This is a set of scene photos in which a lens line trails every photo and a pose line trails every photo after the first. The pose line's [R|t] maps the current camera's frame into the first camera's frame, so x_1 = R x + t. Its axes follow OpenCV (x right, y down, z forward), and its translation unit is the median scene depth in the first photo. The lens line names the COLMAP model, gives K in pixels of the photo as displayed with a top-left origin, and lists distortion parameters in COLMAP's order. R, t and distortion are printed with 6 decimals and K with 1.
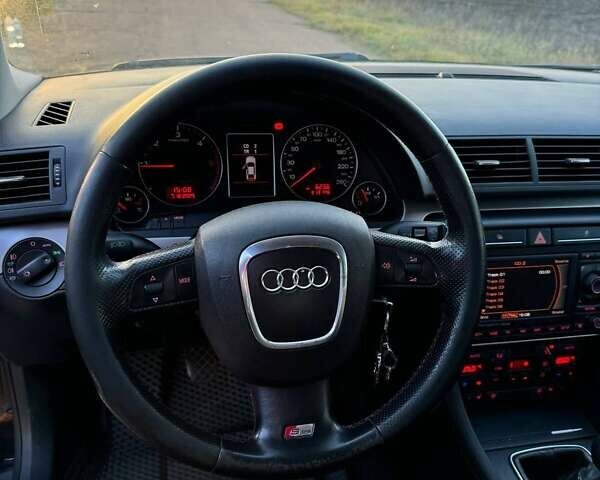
lens RADIAL K [[563.1, 0, 298.0], [0, 563.1, 239.3], [0, 0, 1]] dist [0.153705, -0.316672]
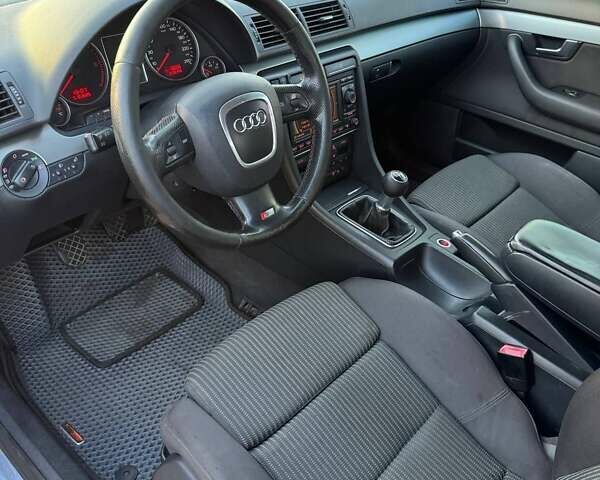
lens RADIAL K [[563.1, 0, 298.0], [0, 563.1, 239.3], [0, 0, 1]] dist [0.153705, -0.316672]
pose [[0.807551, -0.338018, 0.483328, -0.521212], [0.229557, 0.934995, 0.270347, -0.015224], [-0.543292, -0.107368, 0.832650, -0.302485]]
